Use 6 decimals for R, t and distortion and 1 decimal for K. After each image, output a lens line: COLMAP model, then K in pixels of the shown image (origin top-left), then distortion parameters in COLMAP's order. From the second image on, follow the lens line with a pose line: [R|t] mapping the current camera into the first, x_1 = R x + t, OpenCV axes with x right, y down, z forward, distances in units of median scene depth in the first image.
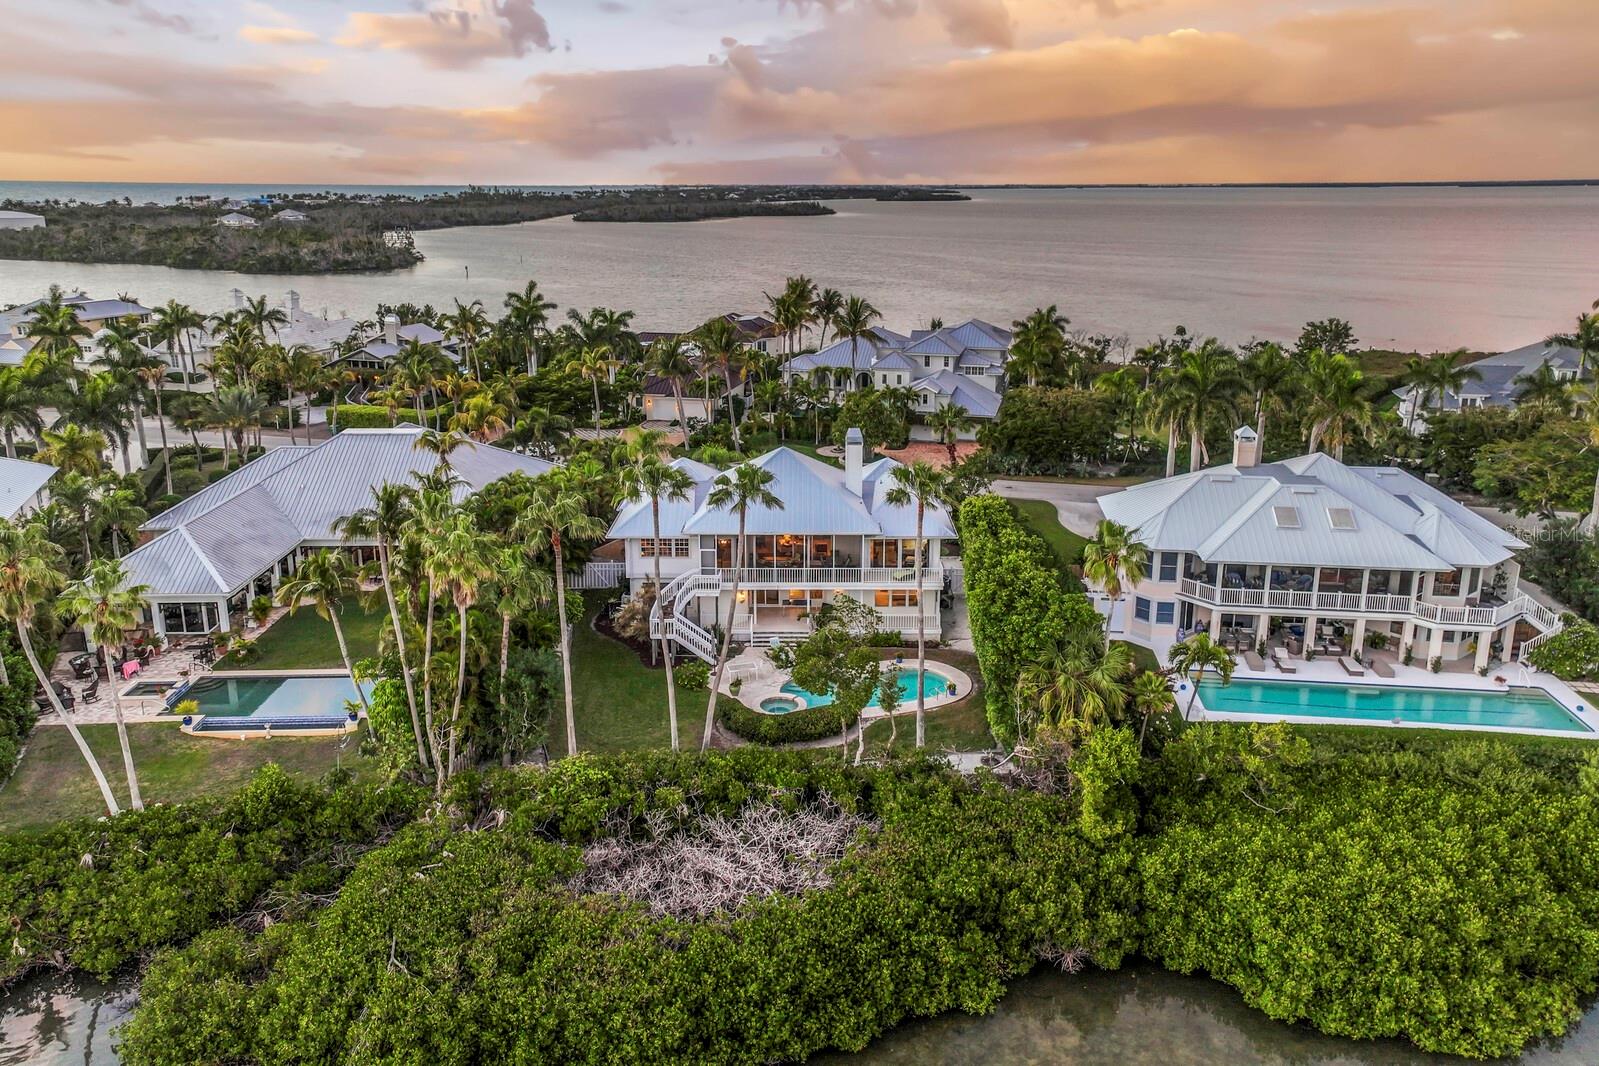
lens RADIAL K [[1150.0, 0, 799.3], [0, 1150.0, 461.7], [0, 0, 1]] dist [0.041504, 0.004656]
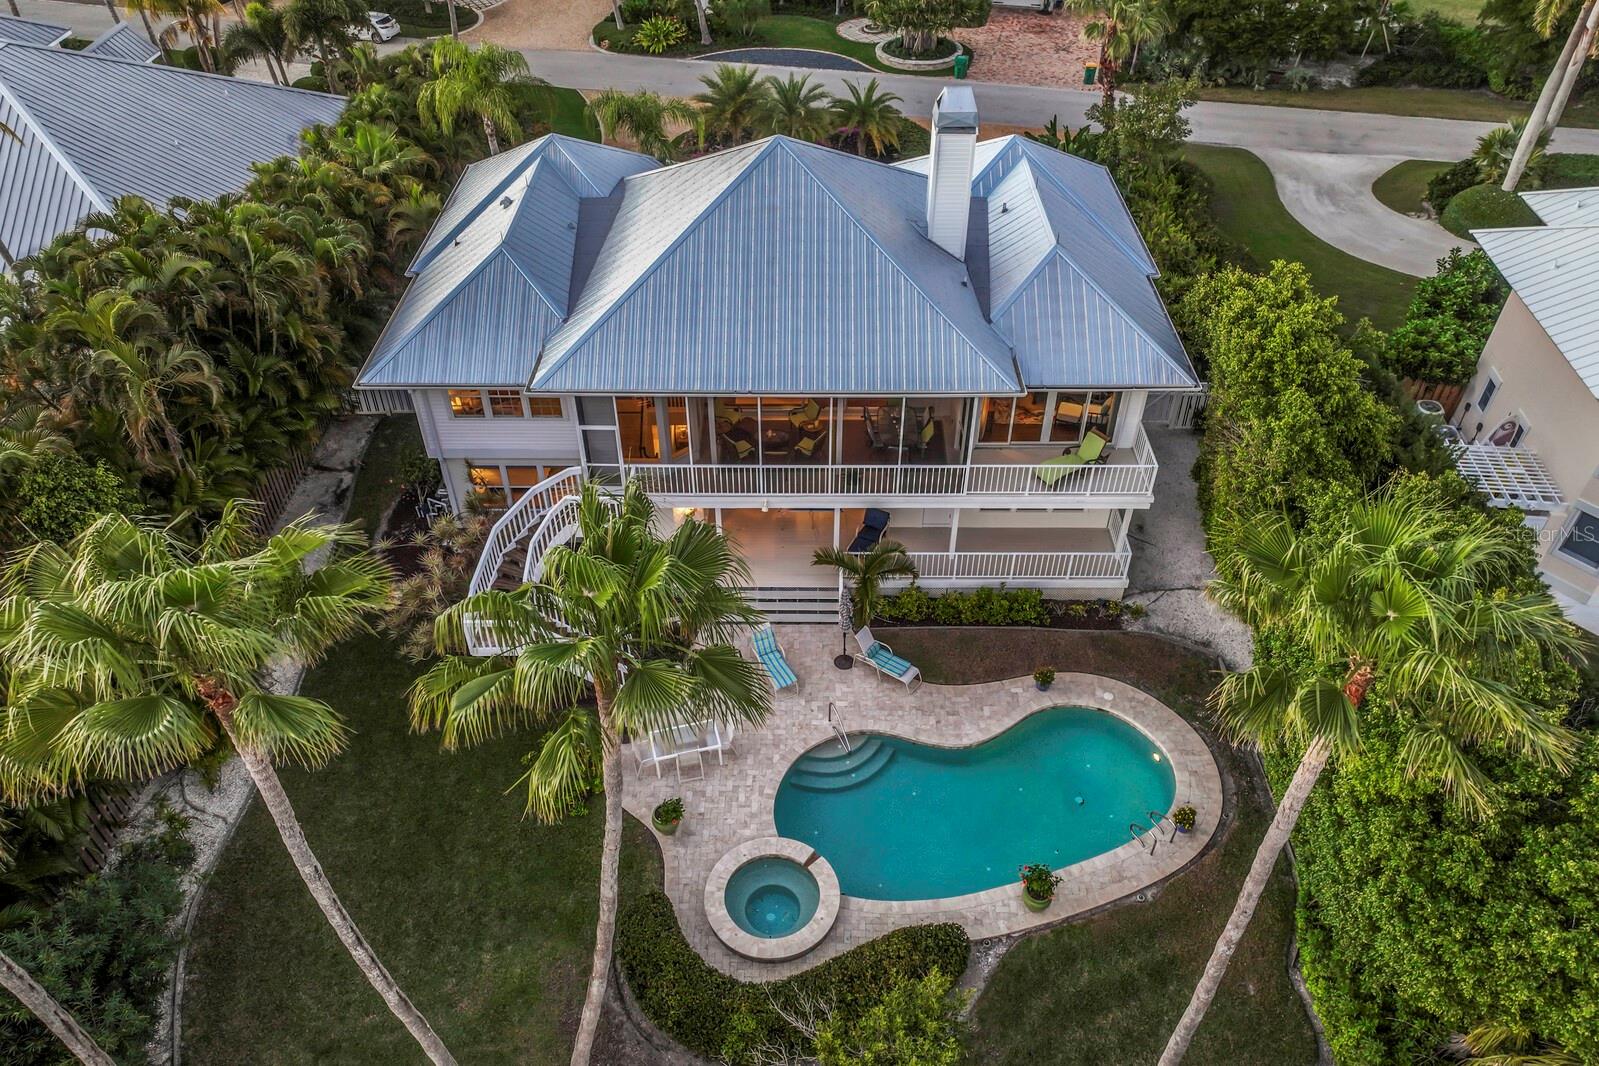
lens RADIAL K [[1140.5, 0, 799.5], [0, 1140.5, 533.0], [0, 0, 1]] dist [0.014303, 0.004608]
pose [[0.999998, 0.002021, -0.000810, -0.006555], [-0.001442, 0.893597, 0.448869, -0.071830], [0.001631, -0.448866, 0.893597, 0.599007]]
